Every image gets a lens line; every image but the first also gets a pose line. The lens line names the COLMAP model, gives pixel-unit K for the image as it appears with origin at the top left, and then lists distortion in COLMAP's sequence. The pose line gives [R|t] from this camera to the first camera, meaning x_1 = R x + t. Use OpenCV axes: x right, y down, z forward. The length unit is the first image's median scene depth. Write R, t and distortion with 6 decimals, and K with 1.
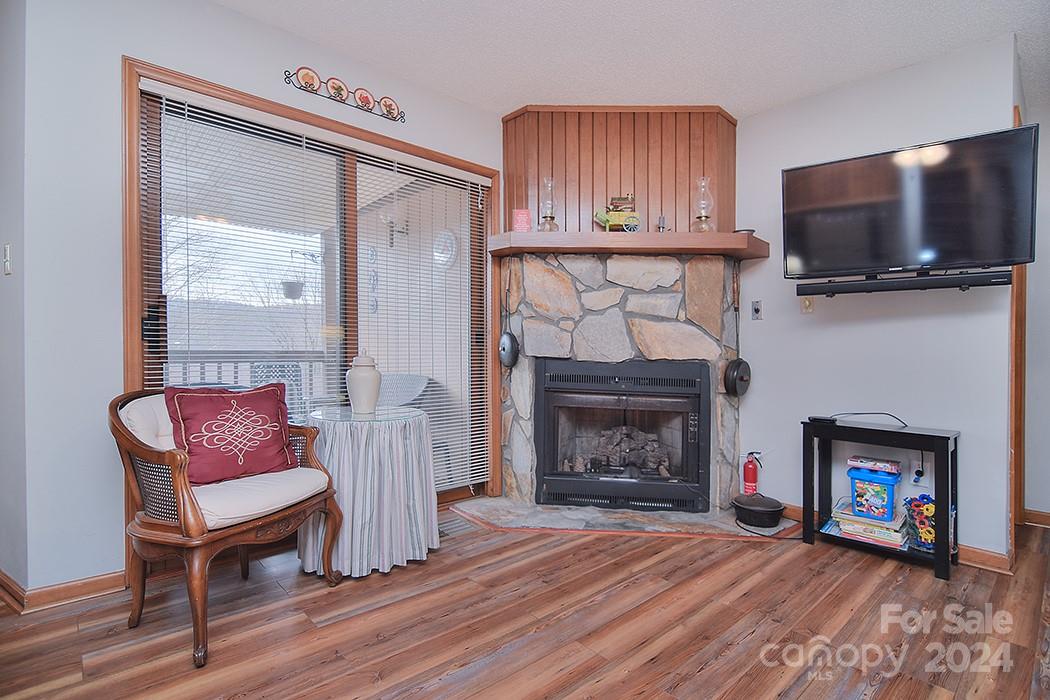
lens RADIAL K [[510.8, 0, 523.3], [0, 510.8, 325.9], [0, 0, 1]] dist [-0.000935, -0.012298]
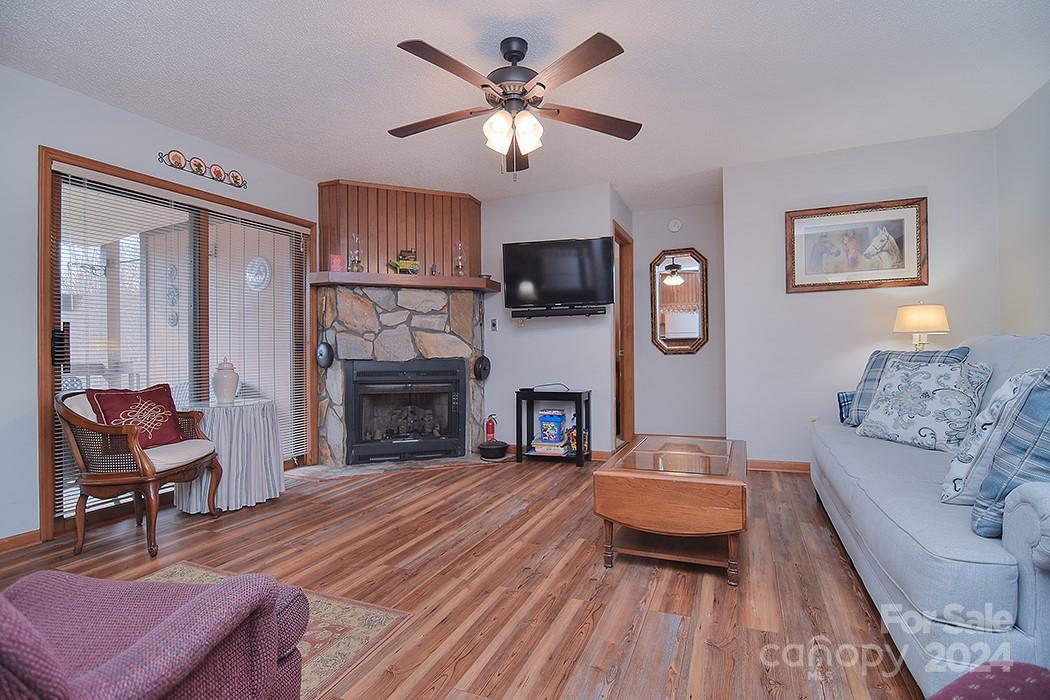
lens RADIAL K [[509.0, 0, 528.0], [0, 509.0, 309.1], [0, 0, 1]] dist [-0.003039, -0.000928]
pose [[0.905792, 0.005295, 0.423690, -0.118579], [0.010983, 0.999293, -0.035968, -0.022287], [-0.423581, 0.037233, 0.905093, -0.490363]]
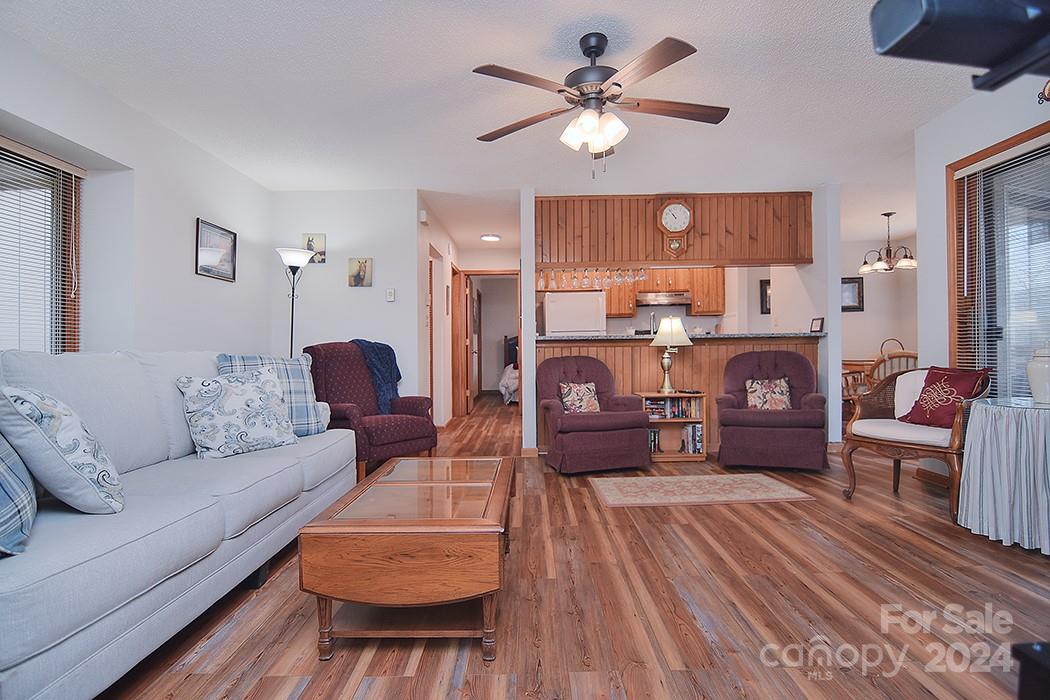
lens RADIAL K [[509.5, 0, 534.8], [0, 509.5, 295.3], [0, 0, 1]] dist [-0.003402, -0.001418]
pose [[-0.663049, -0.076016, -0.744707, 0.888196], [0.043035, 0.989315, -0.139300, 0.044708], [0.747338, -0.124411, -0.652692, 0.738319]]
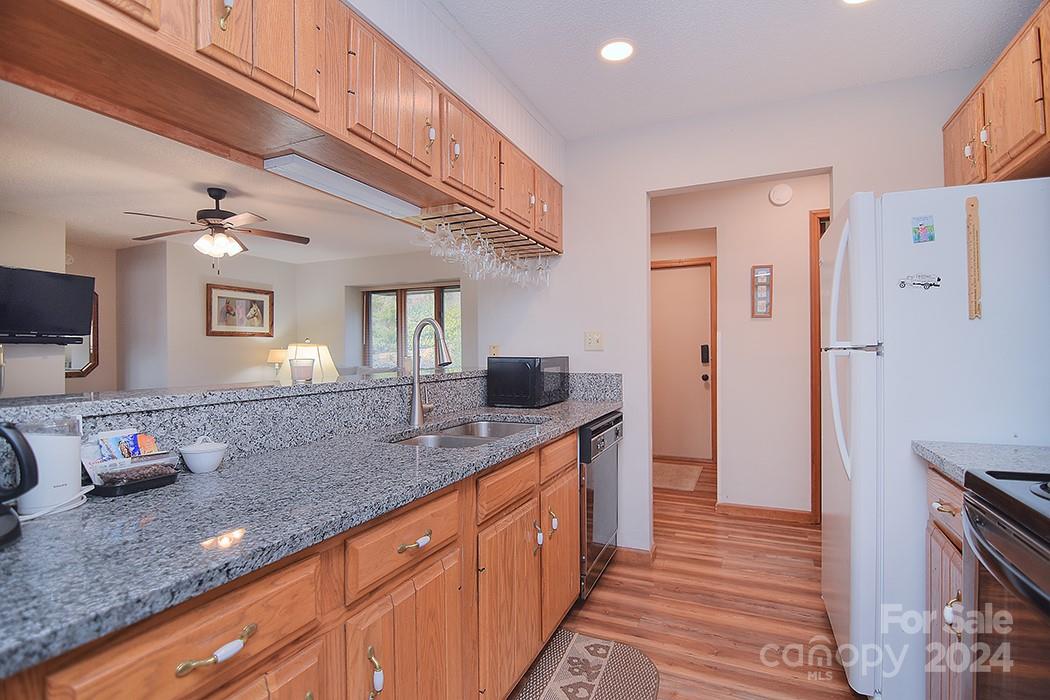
lens RADIAL K [[500.8, 0, 541.4], [0, 500.8, 351.1], [0, 0, 1]] dist [0.000036, -0.015206]
pose [[-0.418166, -0.009463, 0.908321, -1.331074], [-0.034444, 0.999392, -0.005446, -0.077117], [-0.907717, -0.033564, -0.418238, 0.025185]]
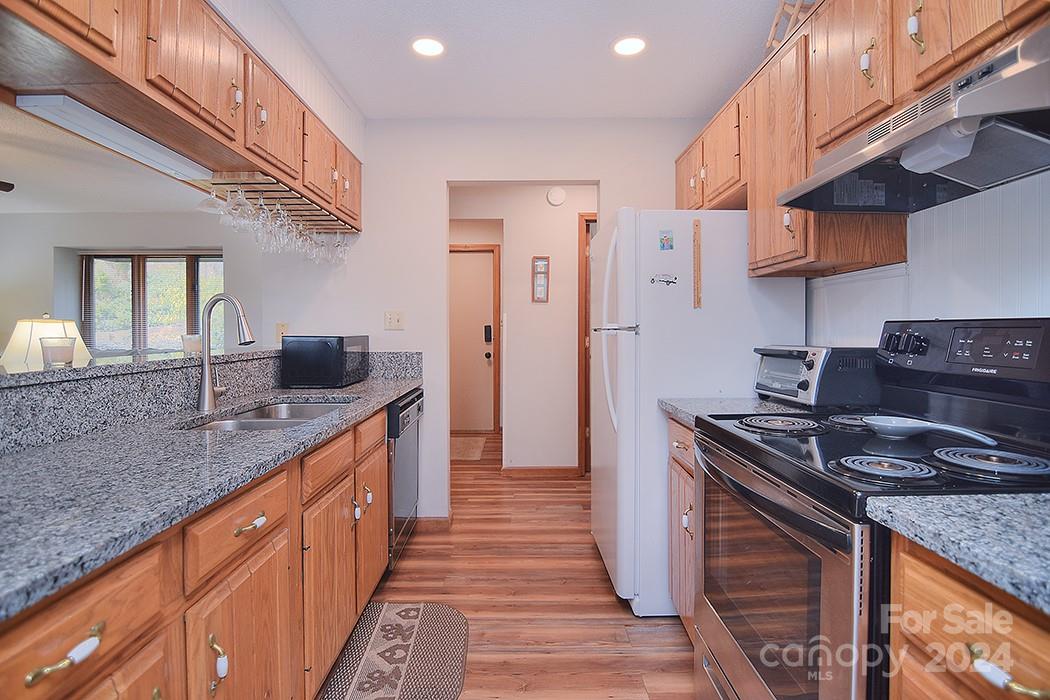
lens RADIAL K [[501.0, 0, 523.7], [0, 501.0, 335.1], [0, 0, 1]] dist [-0.001711, -0.008864]
pose [[-0.745921, -0.018143, 0.665787, -1.343205], [-0.034228, 0.999352, -0.011115, -0.074004], [-0.665154, -0.031080, -0.746059, 0.096258]]
